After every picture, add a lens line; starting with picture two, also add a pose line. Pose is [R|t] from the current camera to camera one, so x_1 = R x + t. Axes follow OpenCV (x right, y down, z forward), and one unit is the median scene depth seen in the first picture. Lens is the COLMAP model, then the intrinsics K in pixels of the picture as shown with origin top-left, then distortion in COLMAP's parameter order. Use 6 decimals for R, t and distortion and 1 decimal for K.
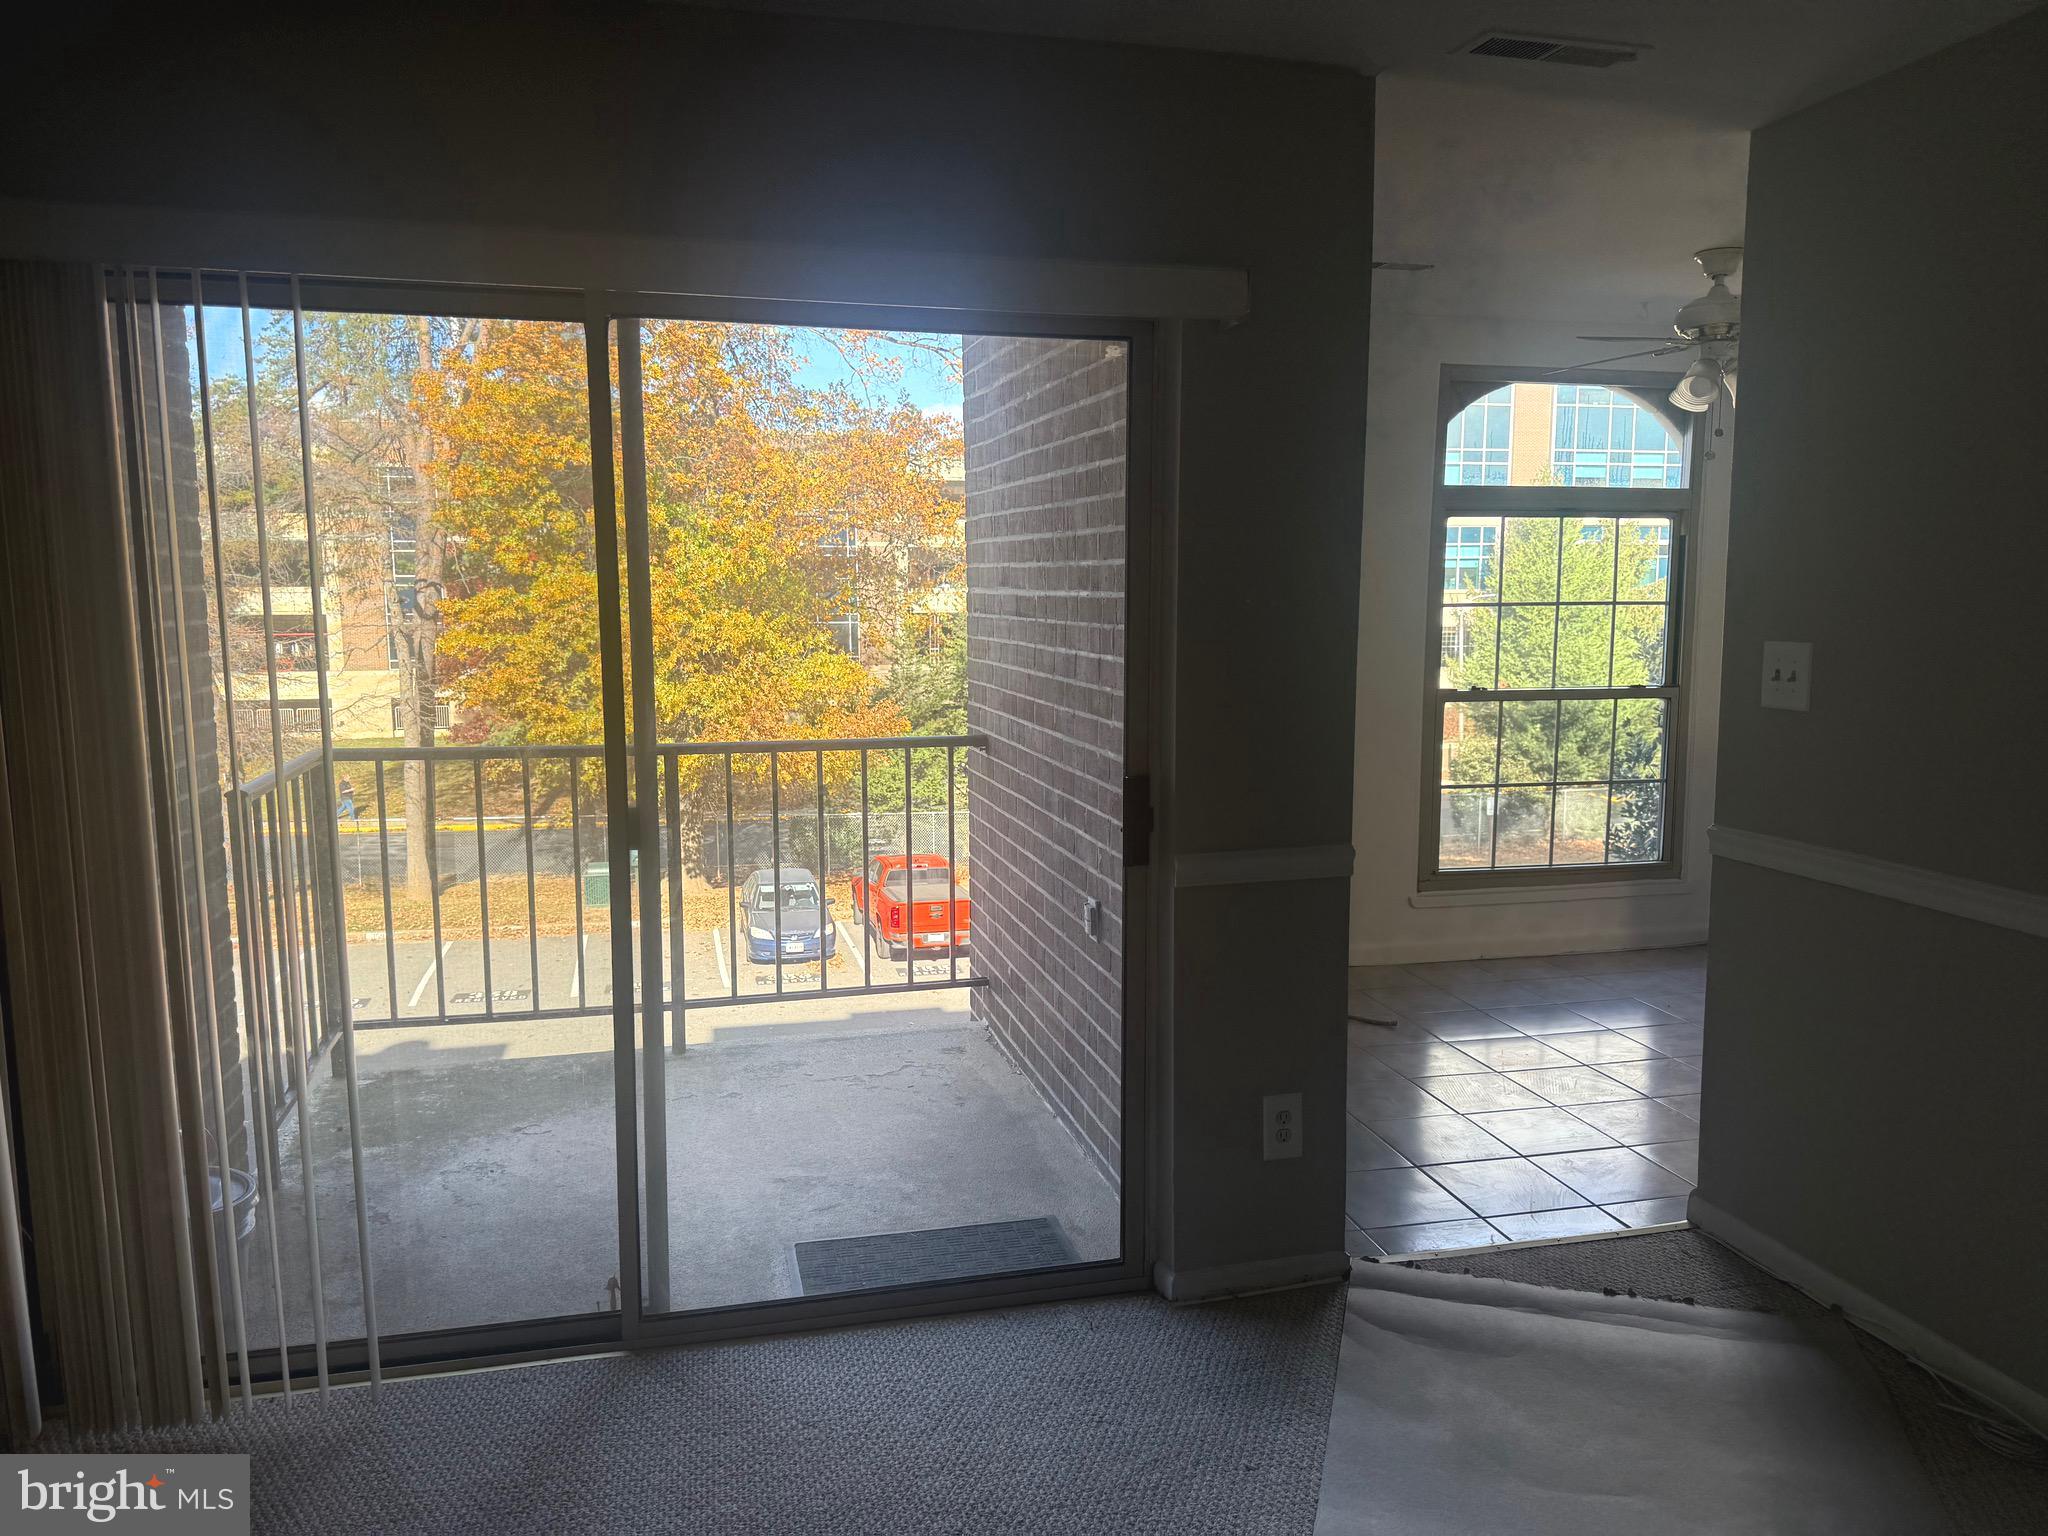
lens RADIAL K [[1445.3, 0, 1024.0], [0, 1445.3, 768.0], [0, 0, 1]] dist [0.050457, -0.001016]
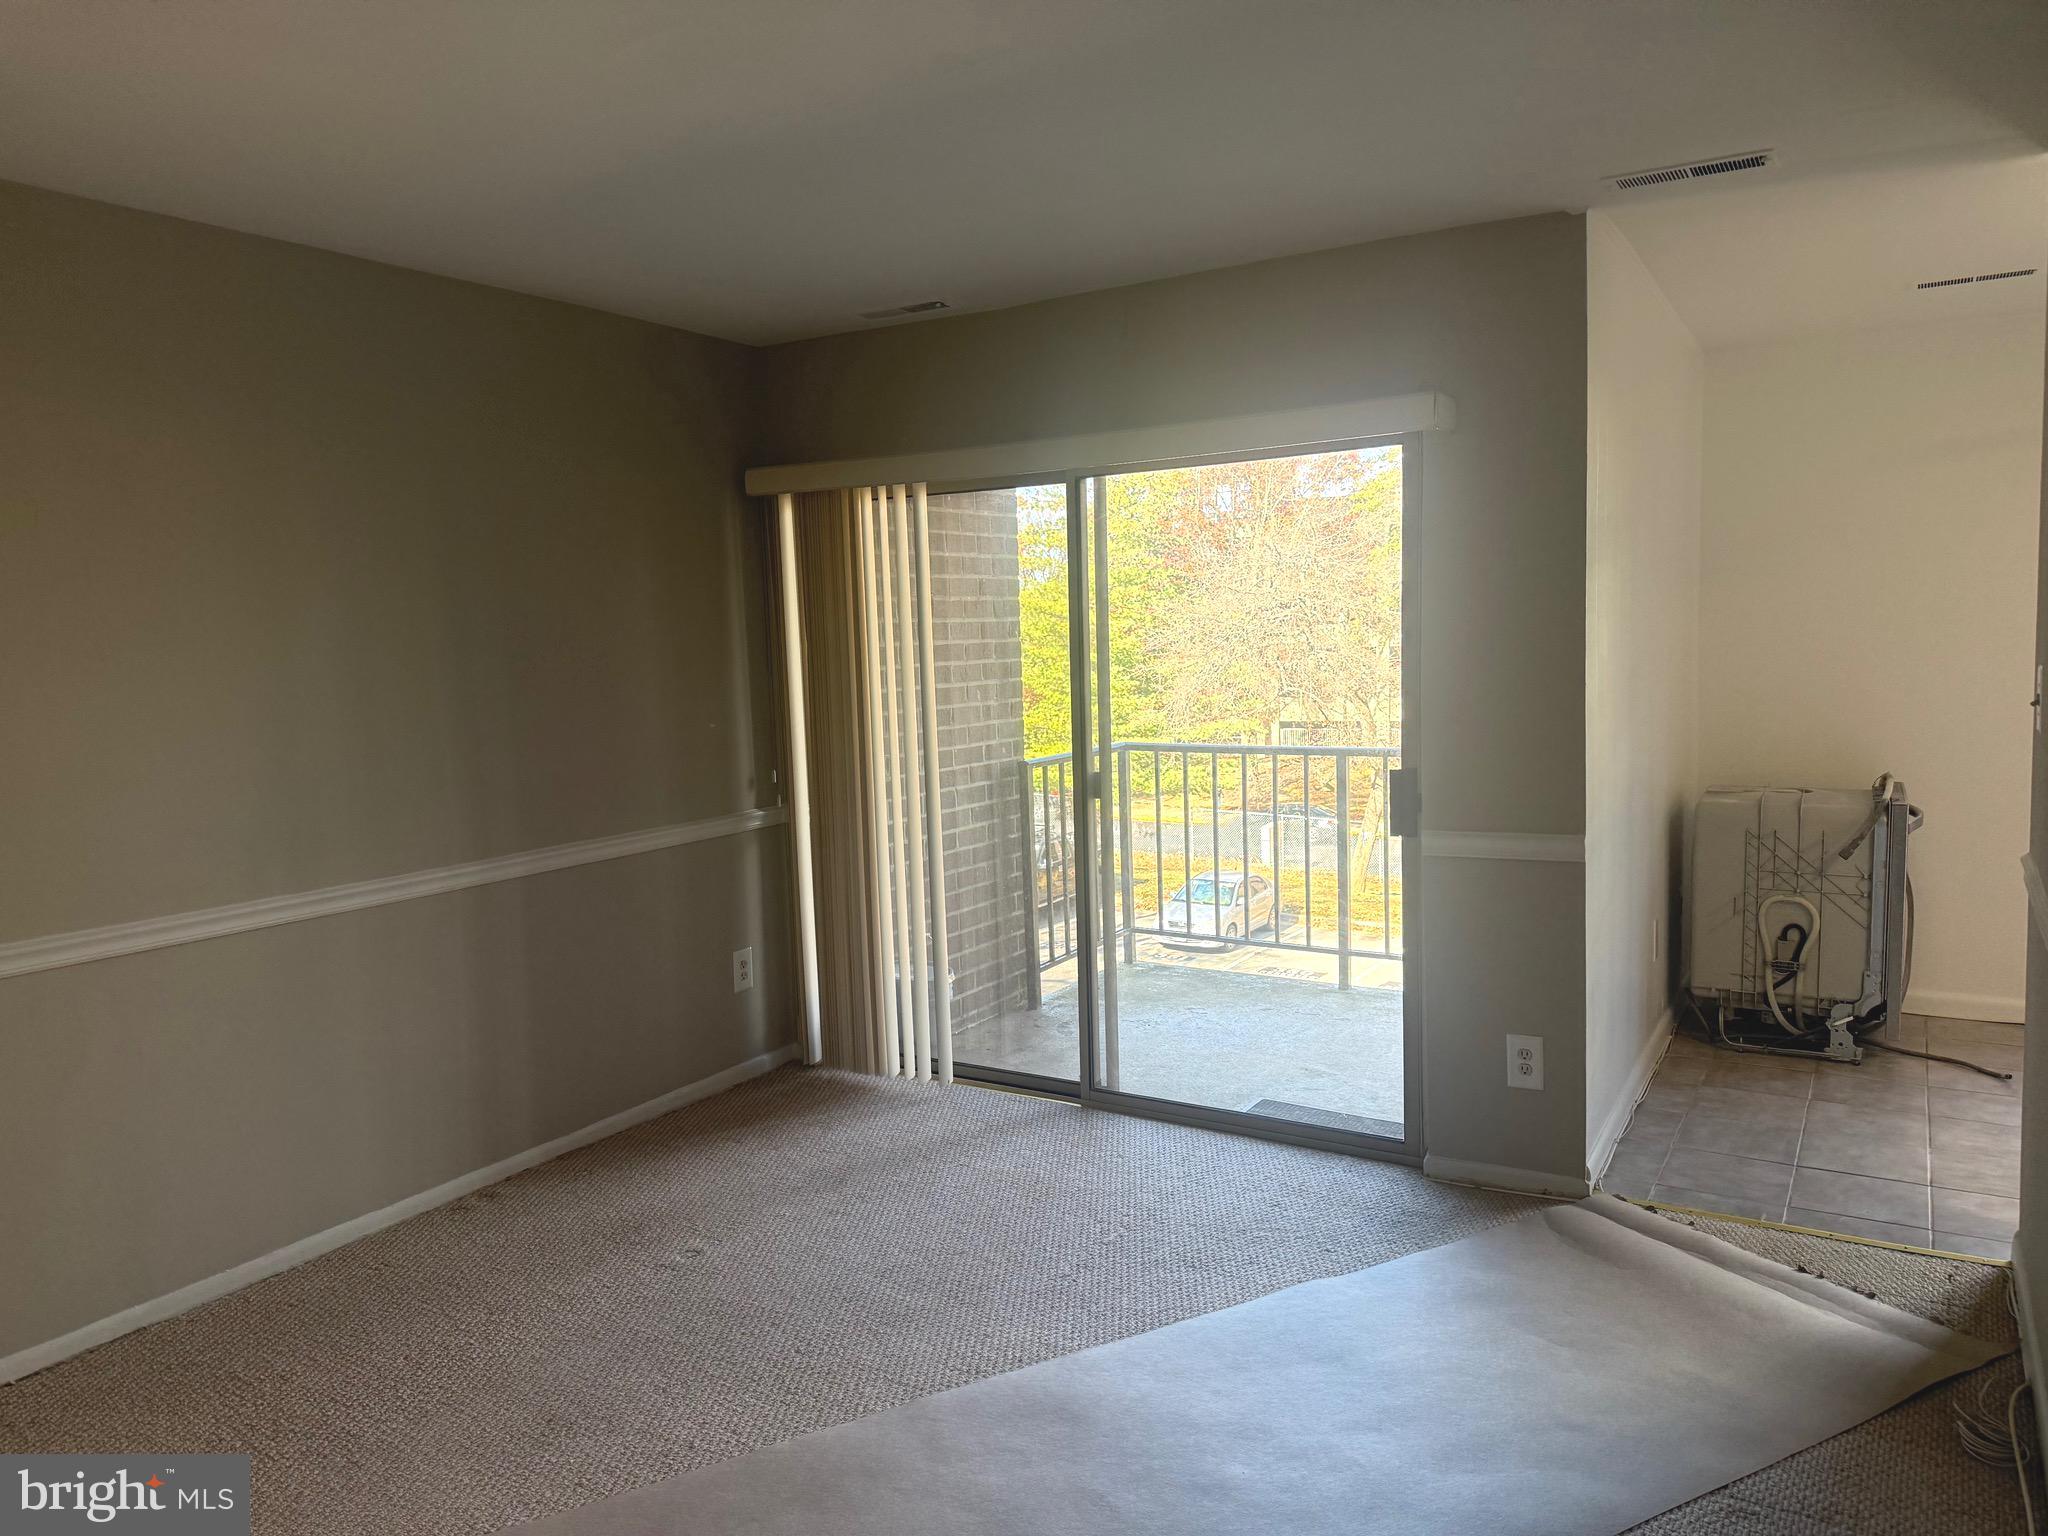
lens RADIAL K [[1445.3, 0, 1024.0], [0, 1445.3, 768.0], [0, 0, 1]] dist [0.050457, -0.001016]
pose [[0.706304, 0.045587, -0.706440, 0.761650], [-0.057532, 0.998320, 0.006901, 0.014038], [0.705567, 0.035769, 0.707740, -0.190596]]
